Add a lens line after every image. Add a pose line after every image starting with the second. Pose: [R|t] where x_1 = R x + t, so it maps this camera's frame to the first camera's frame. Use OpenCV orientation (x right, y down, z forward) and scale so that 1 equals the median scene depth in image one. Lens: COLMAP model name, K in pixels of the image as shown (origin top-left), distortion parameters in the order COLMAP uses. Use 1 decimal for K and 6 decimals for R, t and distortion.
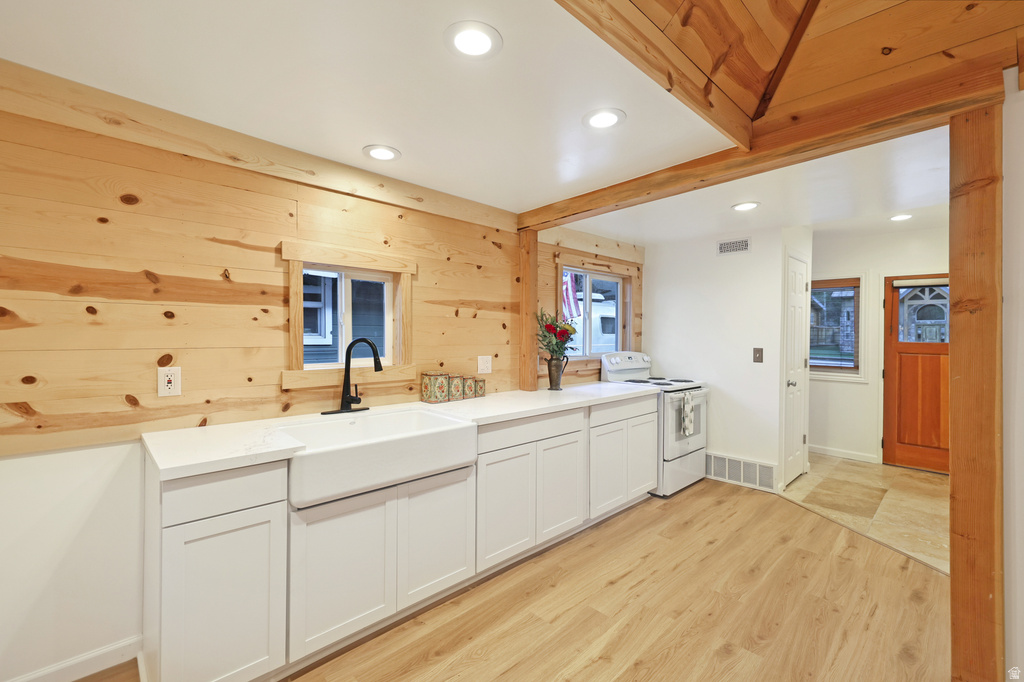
lens RADIAL K [[444.5, 0, 518.4], [0, 444.5, 333.2], [0, 0, 1]] dist [-0.000717, -0.000232]
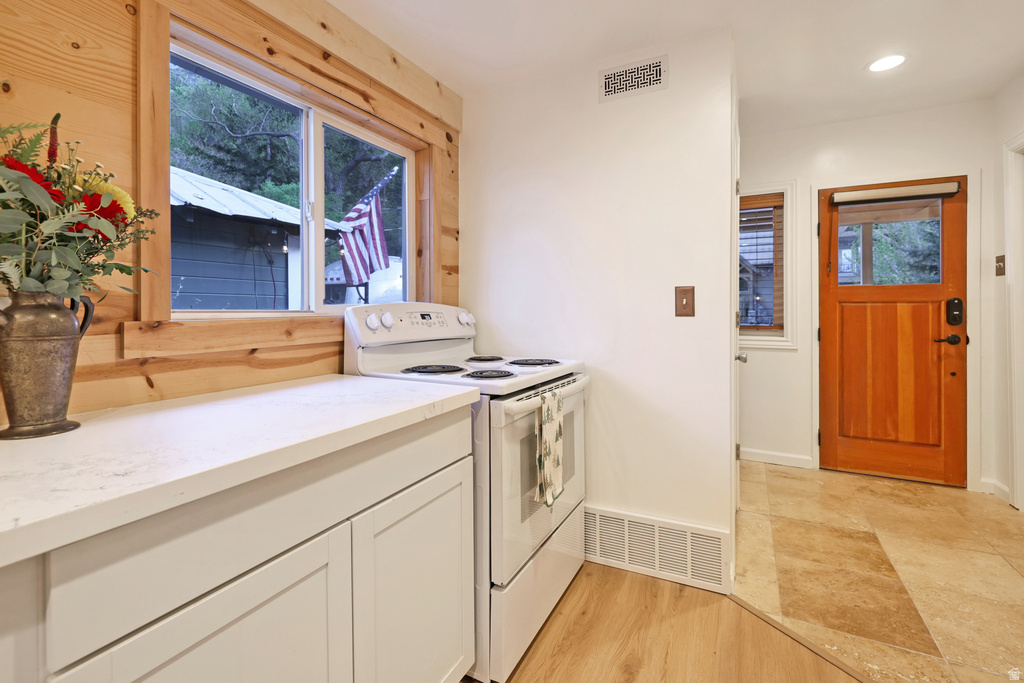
lens RADIAL K [[444.6, 0, 513.4], [0, 444.6, 309.0], [0, 0, 1]] dist [-0.001322, -0.000557]
pose [[0.954883, -0.015293, 0.296588, 0.281549], [0.015352, 0.999880, 0.002131, 0.068159], [-0.296585, 0.002518, 0.955003, 0.758930]]
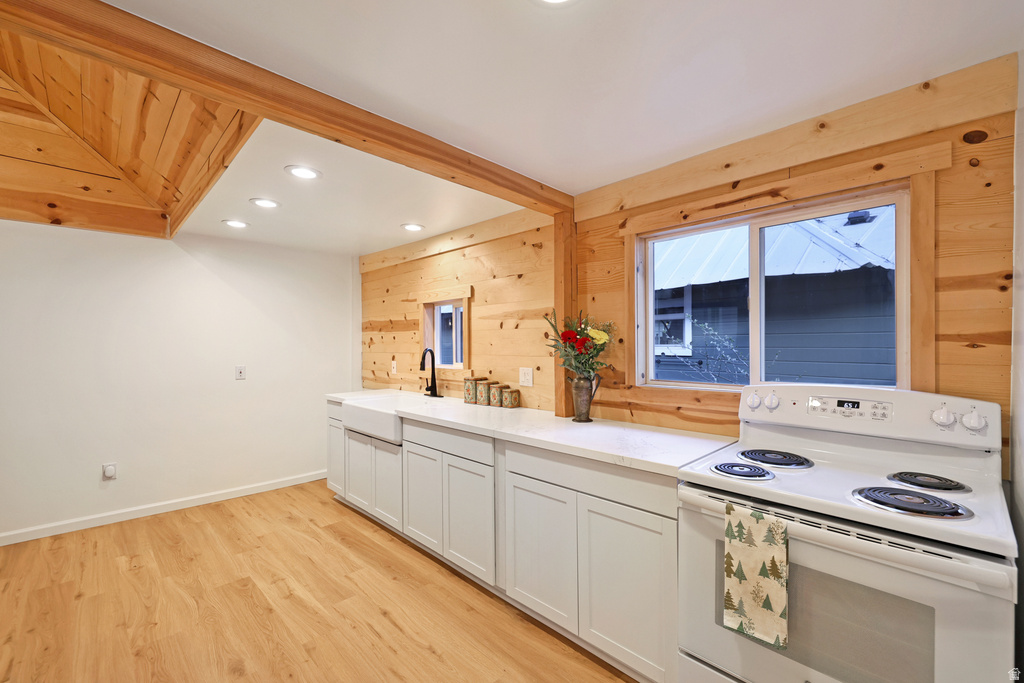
lens RADIAL K [[445.5, 0, 512.0], [0, 445.5, 341.5], [0, 0, 1]] dist [-0.001659, -0.000494]
pose [[-0.018145, -0.013538, -0.999744, 0.887191], [0.007272, 0.999880, -0.013672, 0.007748], [0.999809, -0.007518, -0.018045, 0.999637]]
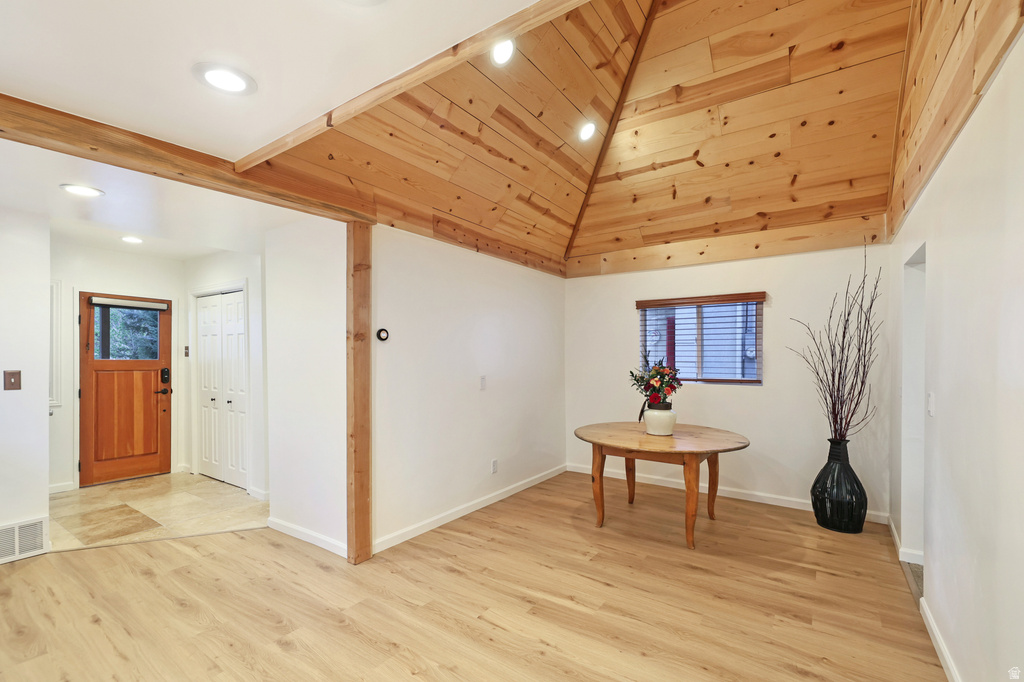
lens RADIAL K [[444.6, 0, 511.2], [0, 444.6, 361.2], [0, 0, 1]] dist [-0.001805, -0.000311]
pose [[-0.181248, -0.018207, 0.983269, -0.422927], [-0.006888, 0.999828, 0.017244, -0.000325], [-0.983413, -0.003647, -0.181342, 0.403246]]
